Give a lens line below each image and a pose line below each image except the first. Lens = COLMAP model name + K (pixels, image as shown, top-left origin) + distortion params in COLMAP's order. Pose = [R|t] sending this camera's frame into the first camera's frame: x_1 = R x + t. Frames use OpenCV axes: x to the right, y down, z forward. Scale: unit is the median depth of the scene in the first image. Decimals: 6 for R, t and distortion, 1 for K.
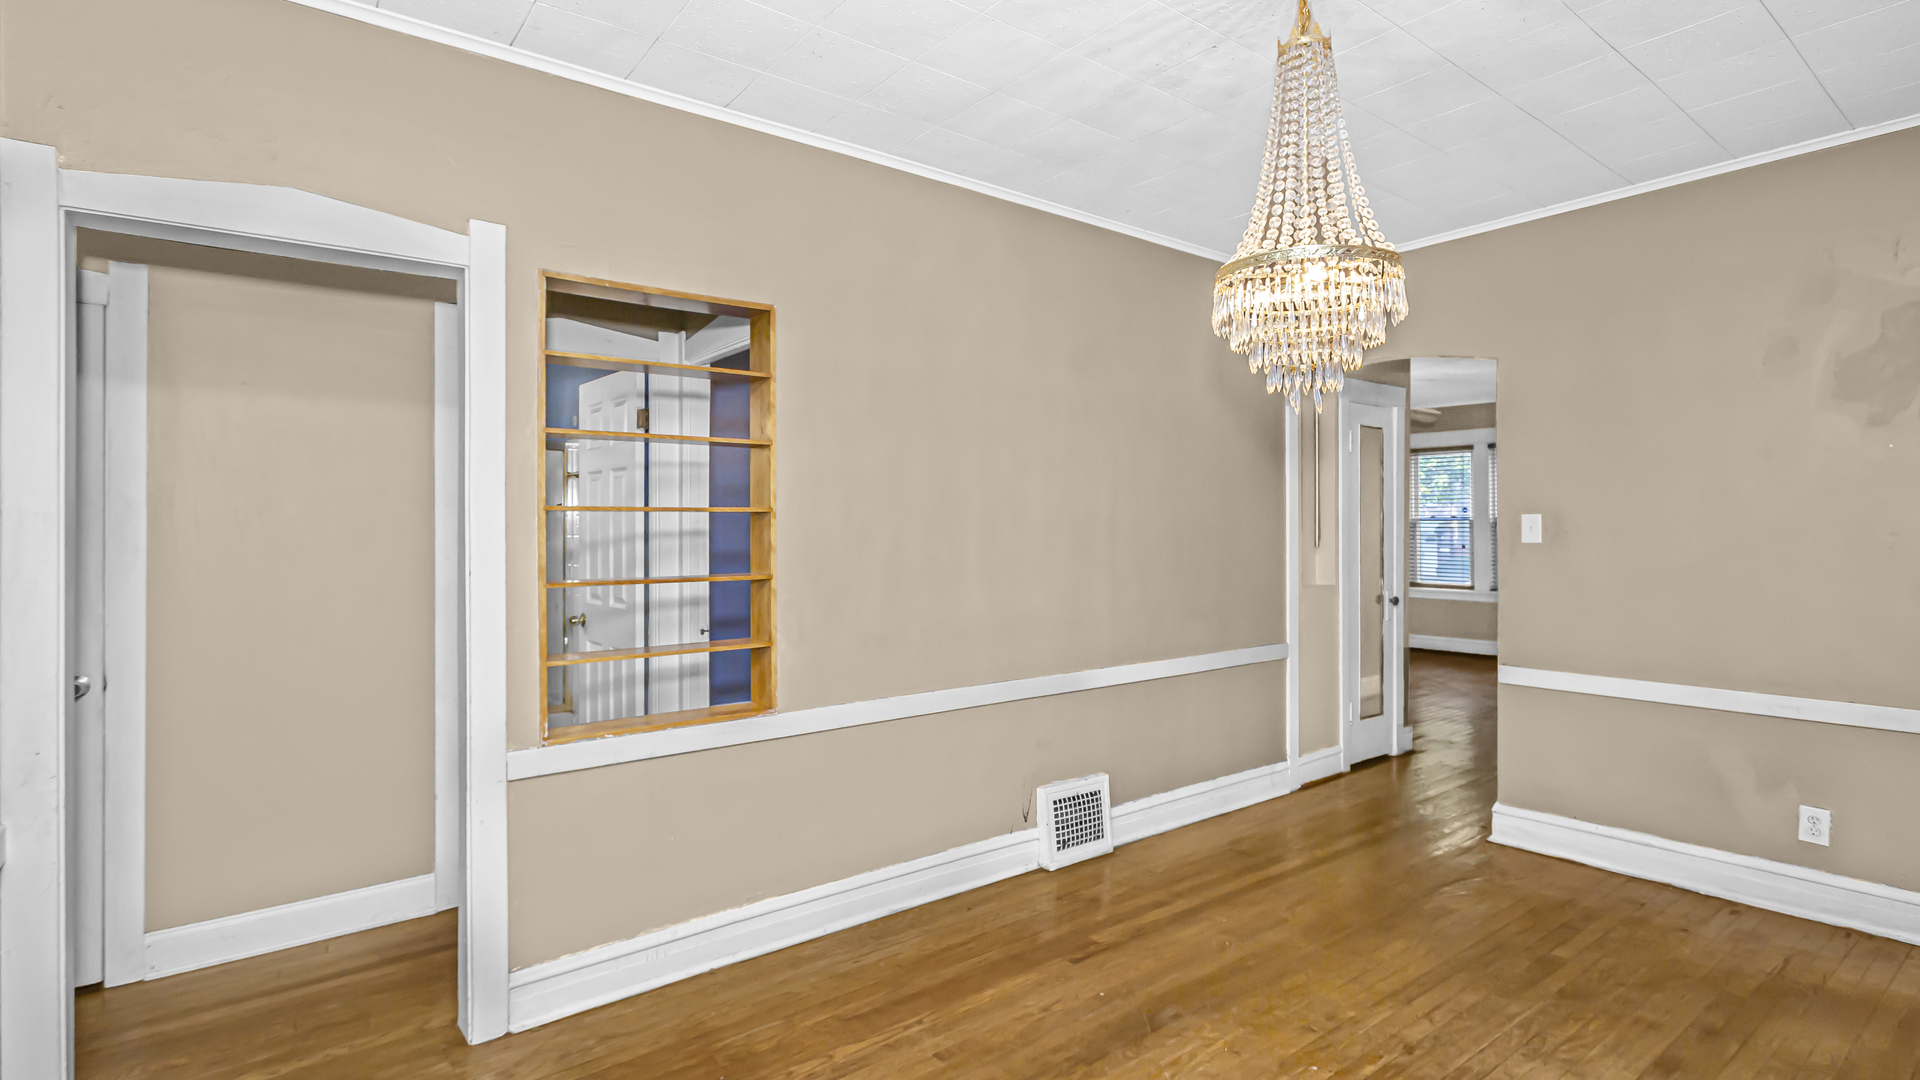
lens RADIAL K [[936.0, 0, 966.2], [0, 936.0, 536.2], [0, 0, 1]] dist [0.037441, -0.000158]
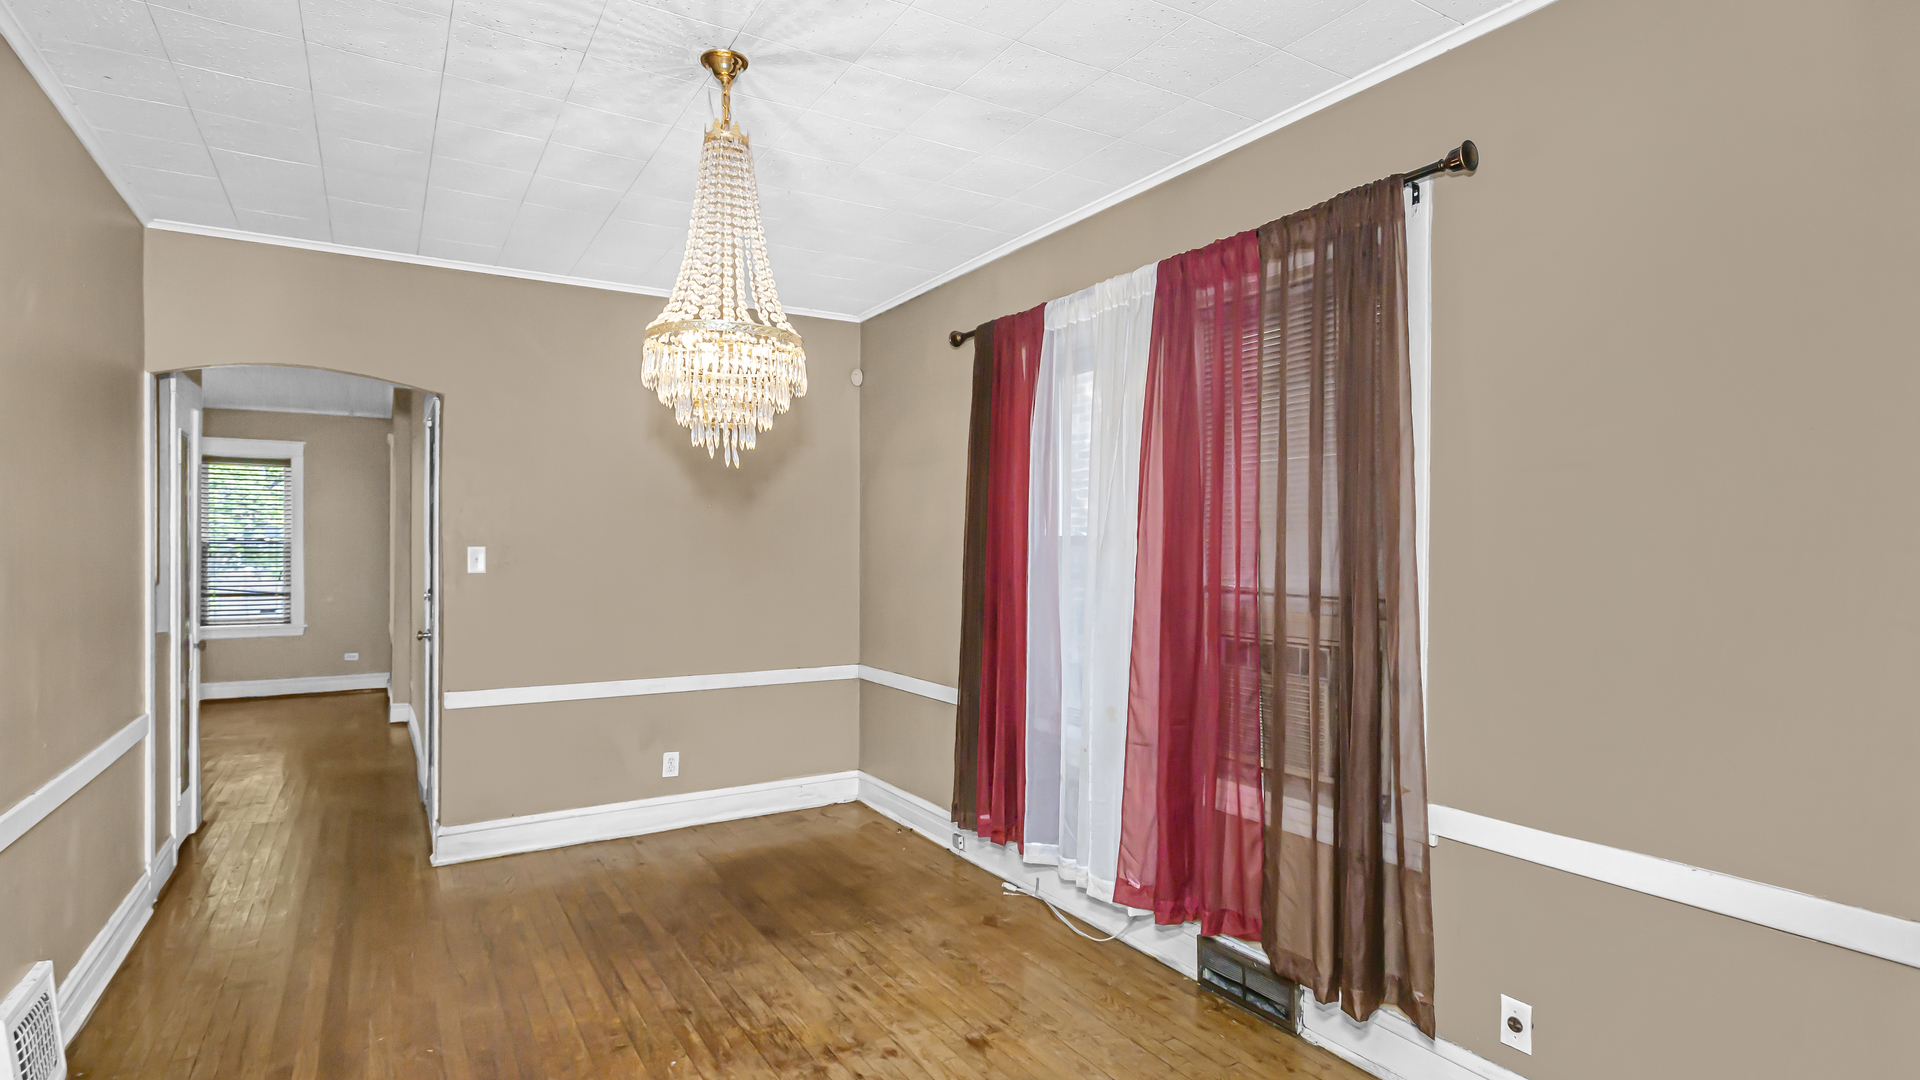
lens RADIAL K [[939.8, 0, 955.3], [0, 939.8, 539.7], [0, 0, 1]] dist [-0.002991, -0.000193]
pose [[0.116156, 0.021441, 0.993000, -0.562266], [0.006746, 0.999727, -0.022375, -0.004875], [-0.993208, 0.009298, 0.115980, 0.473349]]
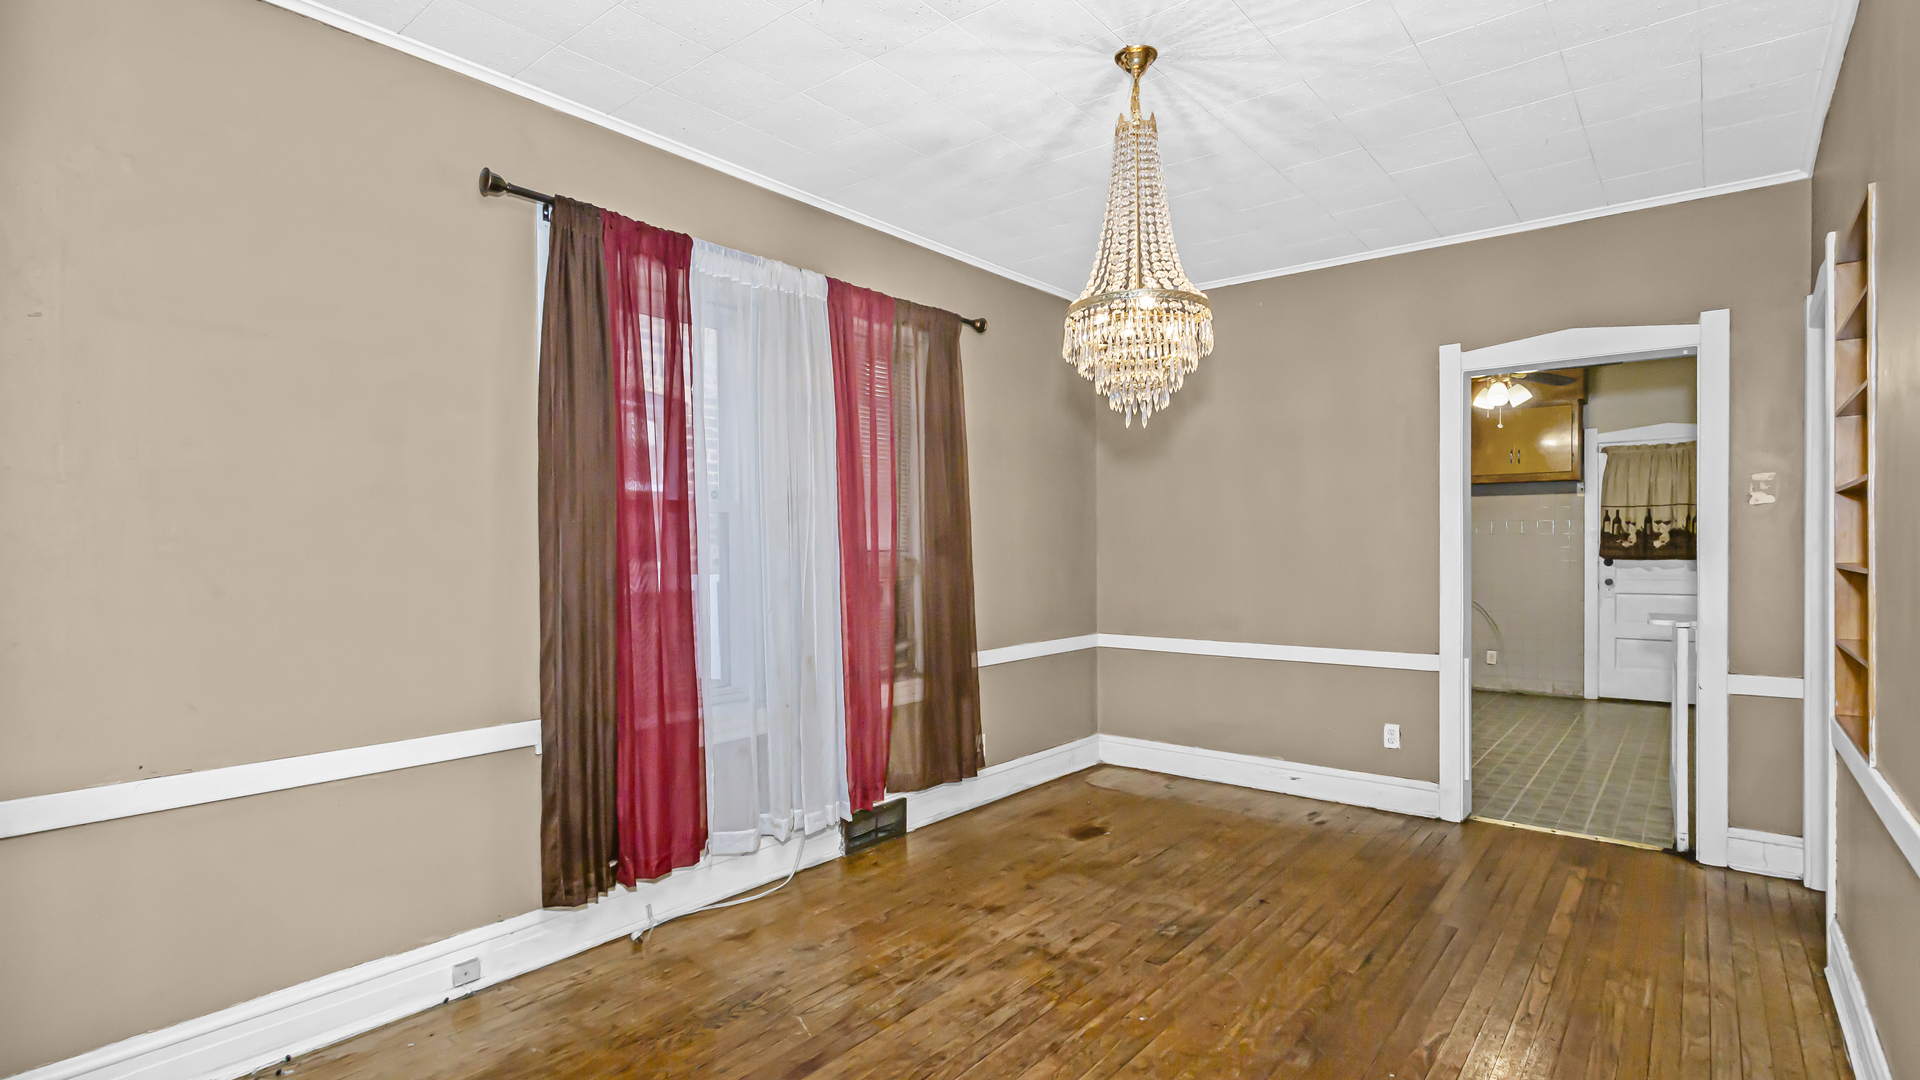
lens RADIAL K [[900.0, 0, 951.8], [0, 900.0, 545.1], [0, 0, 1]] dist [-0.000740, 0.000031]
pose [[-0.979588, 0.018090, -0.200198, 0.653974], [0.015331, 0.999765, 0.015327, 0.006114], [0.200428, 0.011945, -0.979636, 1.652874]]
